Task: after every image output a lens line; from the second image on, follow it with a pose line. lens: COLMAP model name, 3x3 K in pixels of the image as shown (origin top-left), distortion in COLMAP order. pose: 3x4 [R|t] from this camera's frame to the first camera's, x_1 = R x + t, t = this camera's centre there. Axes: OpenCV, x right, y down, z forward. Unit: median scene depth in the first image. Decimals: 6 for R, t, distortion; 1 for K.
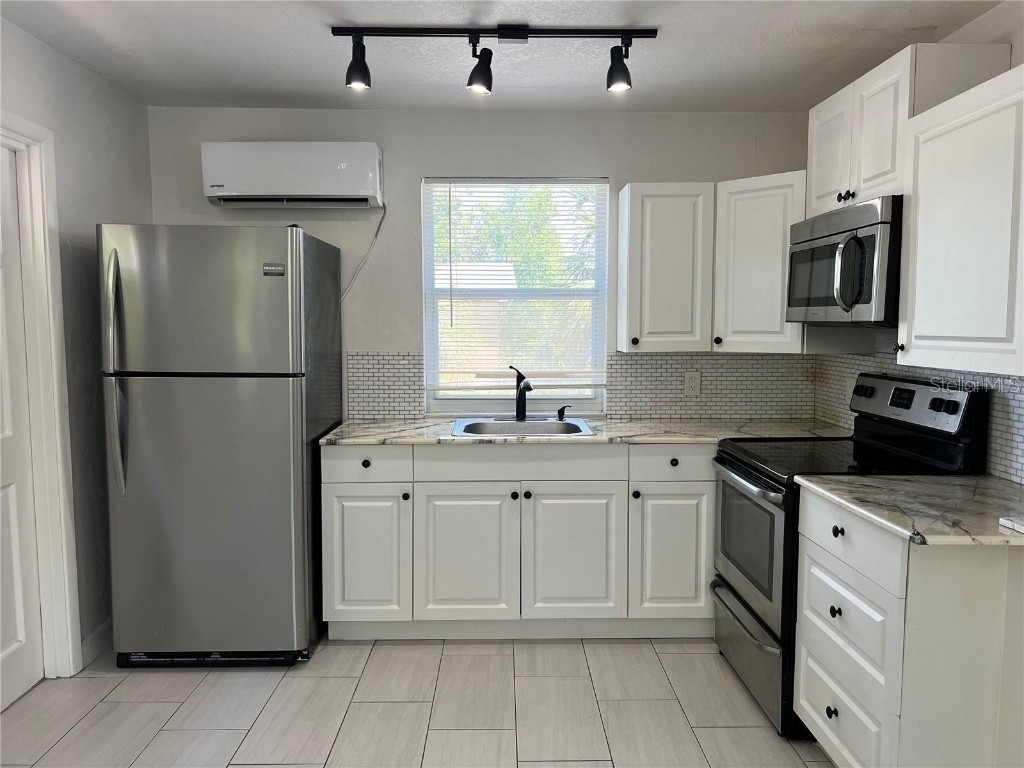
lens RADIAL K [[775.8, 0, 516.6], [0, 775.8, 379.6], [0, 0, 1]] dist [0.048180, -0.062940]
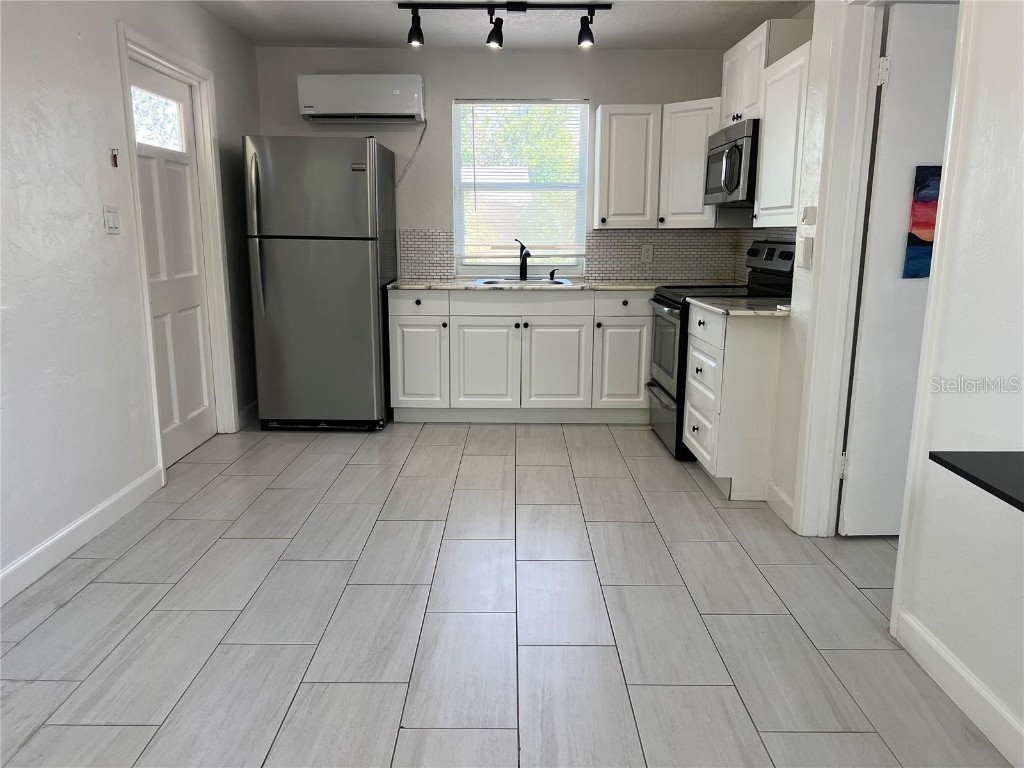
lens RADIAL K [[775.8, 0, 509.1], [0, 775.8, 393.3], [0, 0, 1]] dist [0.048180, -0.062940]
pose [[0.999567, 0.009956, -0.027688, 0.024766], [-0.006208, 0.991192, 0.132290, 0.083672], [0.028761, -0.132061, 0.990824, -0.500458]]
